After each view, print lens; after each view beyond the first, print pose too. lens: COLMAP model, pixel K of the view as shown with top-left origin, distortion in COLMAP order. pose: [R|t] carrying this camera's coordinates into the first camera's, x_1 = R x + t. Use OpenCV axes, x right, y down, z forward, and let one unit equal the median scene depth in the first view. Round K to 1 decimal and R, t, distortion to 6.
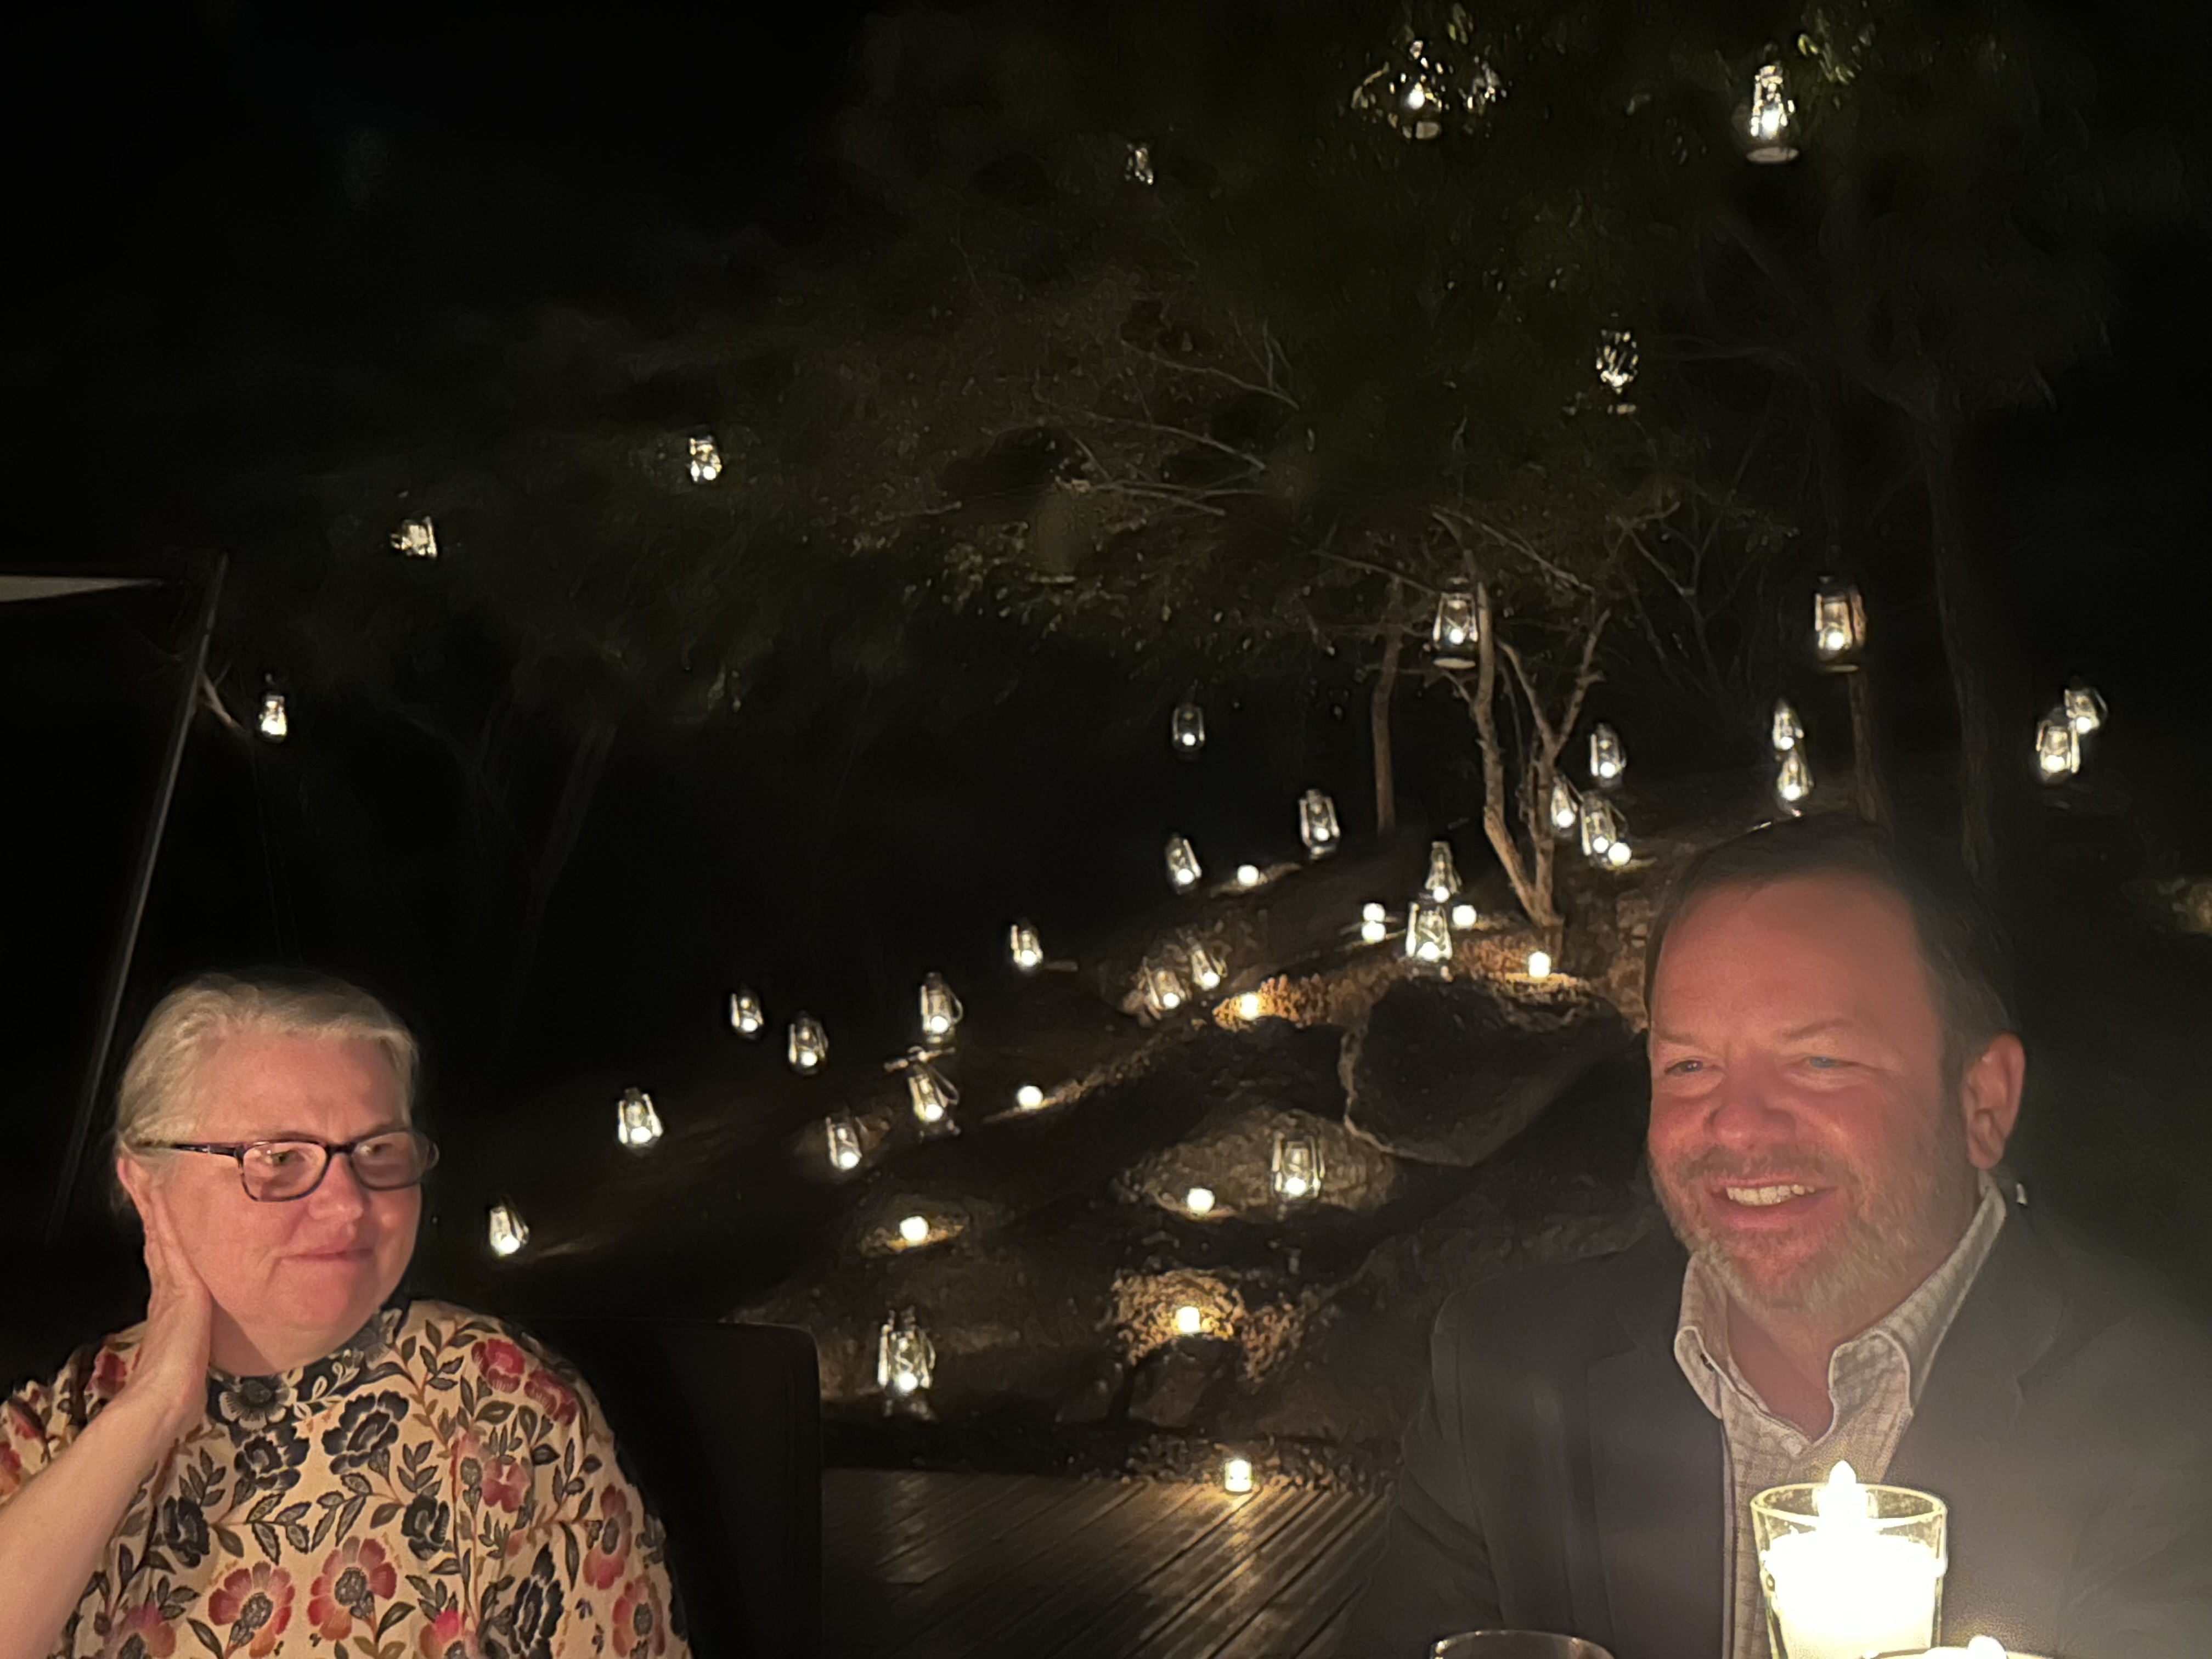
lens RADIAL K [[2585.1, 0, 1105.1], [0, 2585.1, 834.3], [0, 0, 1]] dist [0.015705, 0.000000]
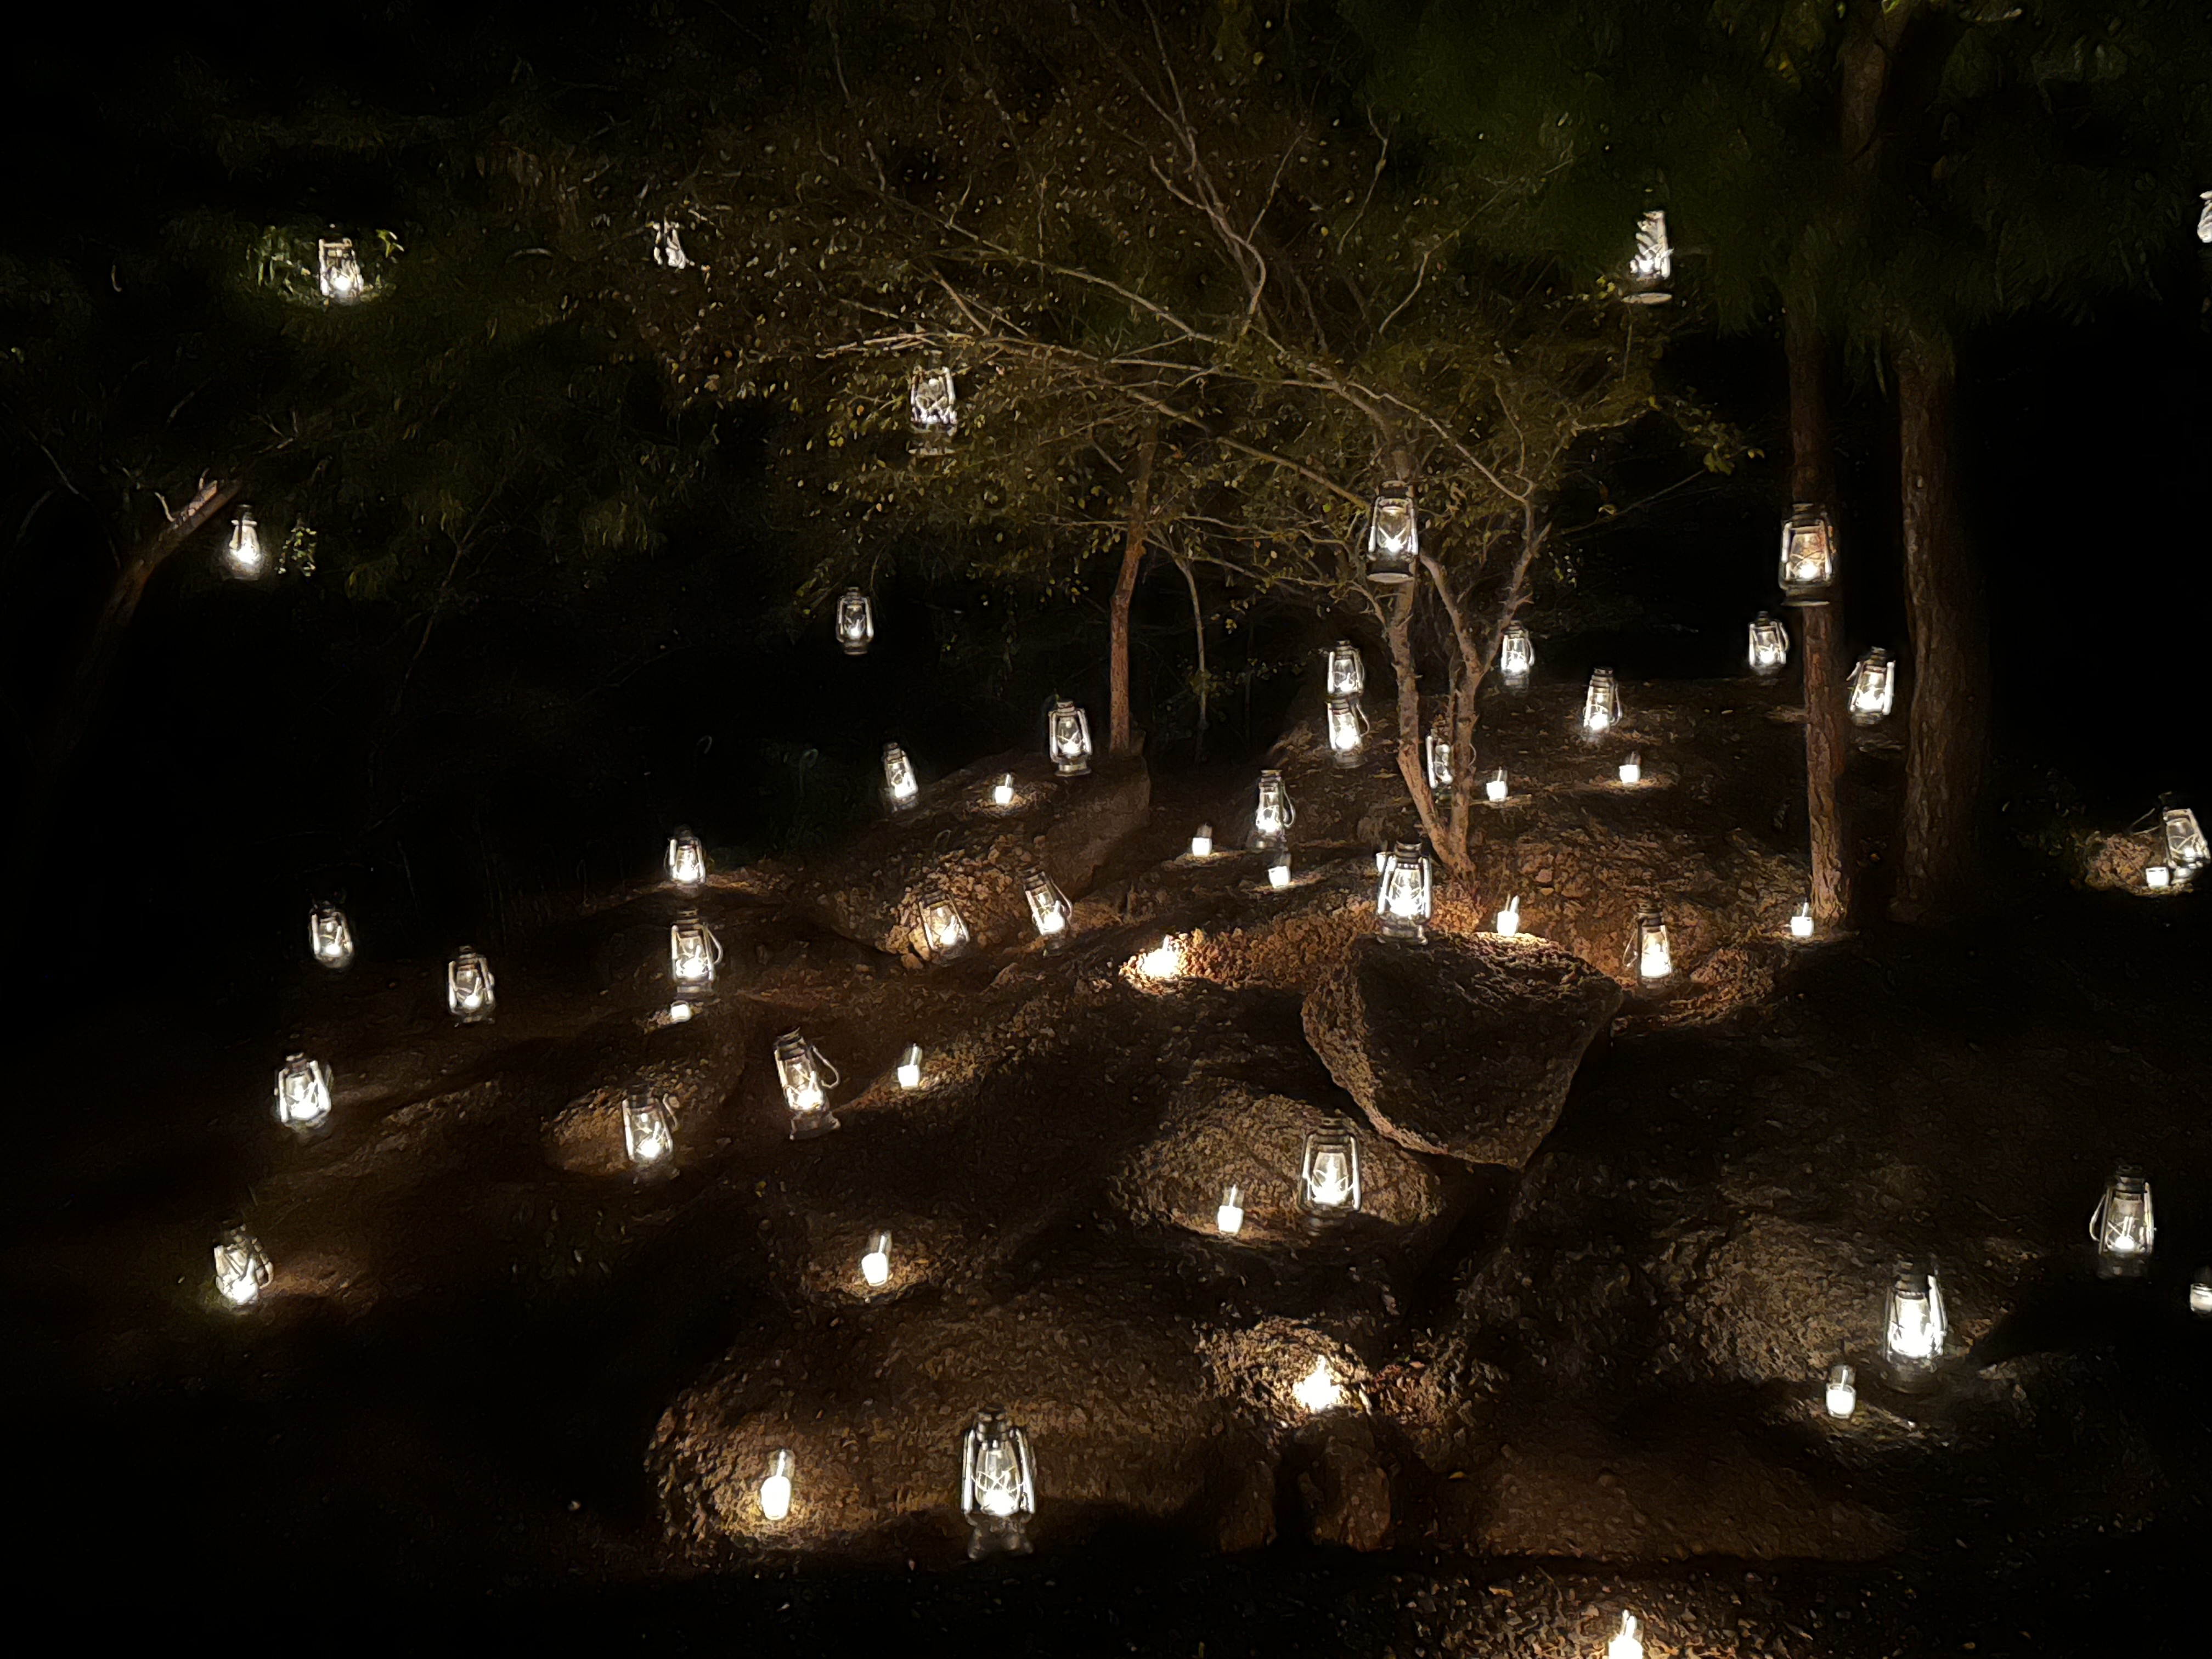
lens RADIAL K [[2310.9, 0, 1108.0], [0, 2310.9, 817.8], [0, 0, 1]] dist [0.085878, 0.000000]
pose [[0.943978, 0.010544, 0.329840, -0.215342], [-0.027716, 0.998491, 0.047400, -0.018824], [-0.328843, -0.053887, 0.942846, 0.275615]]
